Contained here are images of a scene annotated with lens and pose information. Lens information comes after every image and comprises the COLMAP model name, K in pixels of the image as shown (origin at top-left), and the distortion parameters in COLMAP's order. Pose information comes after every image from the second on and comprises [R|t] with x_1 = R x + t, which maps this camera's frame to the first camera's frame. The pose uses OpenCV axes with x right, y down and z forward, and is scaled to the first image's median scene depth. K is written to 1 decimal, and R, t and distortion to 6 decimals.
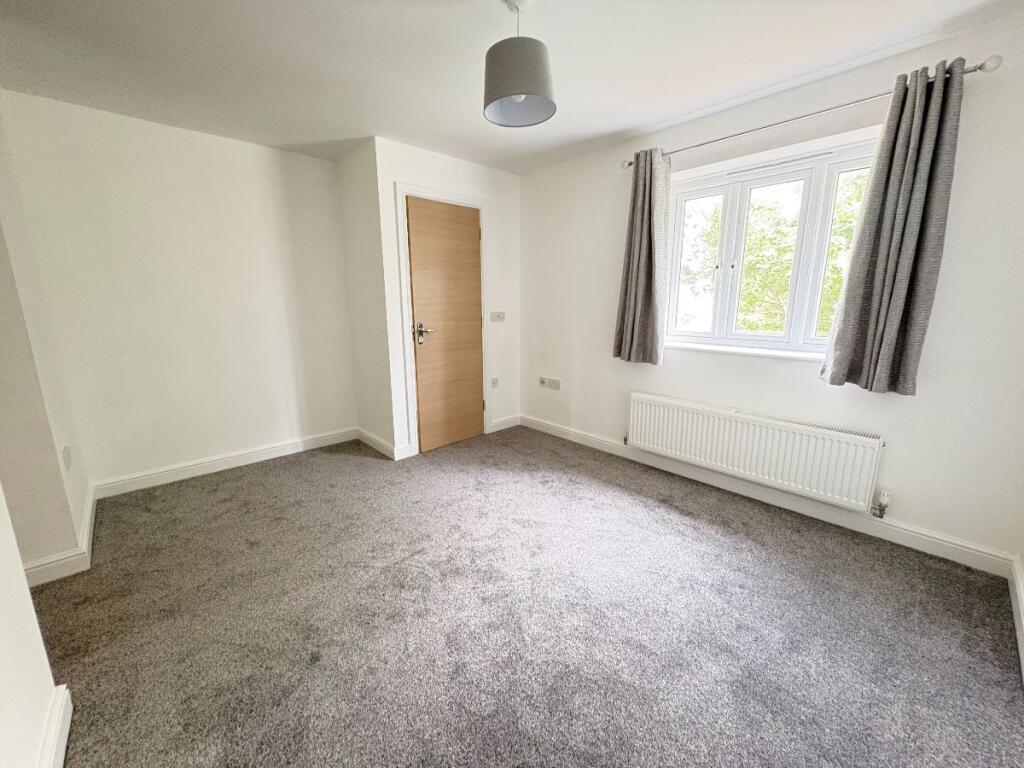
lens RADIAL K [[392.4, 0, 509.6], [0, 392.4, 376.5], [0, 0, 1]] dist [-0.010719, -0.000211]
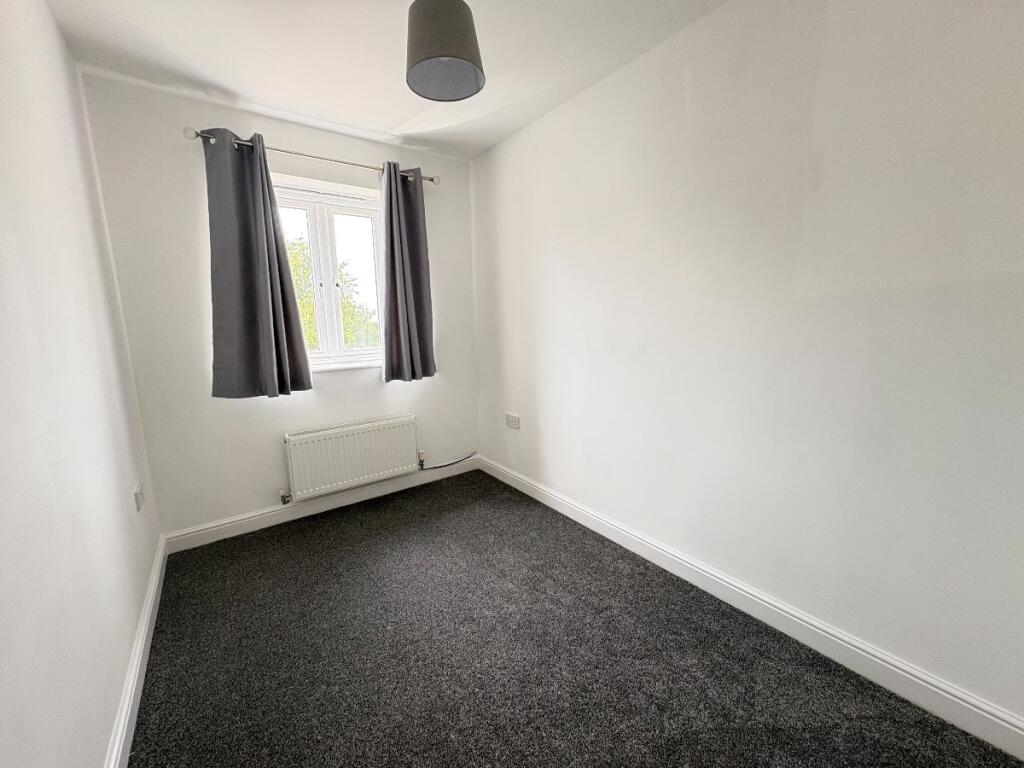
lens RADIAL K [[392.4, 0, 506.6], [0, 392.4, 378.2], [0, 0, 1]] dist [-0.010719, -0.000211]
pose [[0.106765, -0.144932, 0.983665, -0.433785], [0.204321, 0.971403, 0.120949, -0.082750], [-0.973064, 0.188071, 0.133324, 0.491455]]
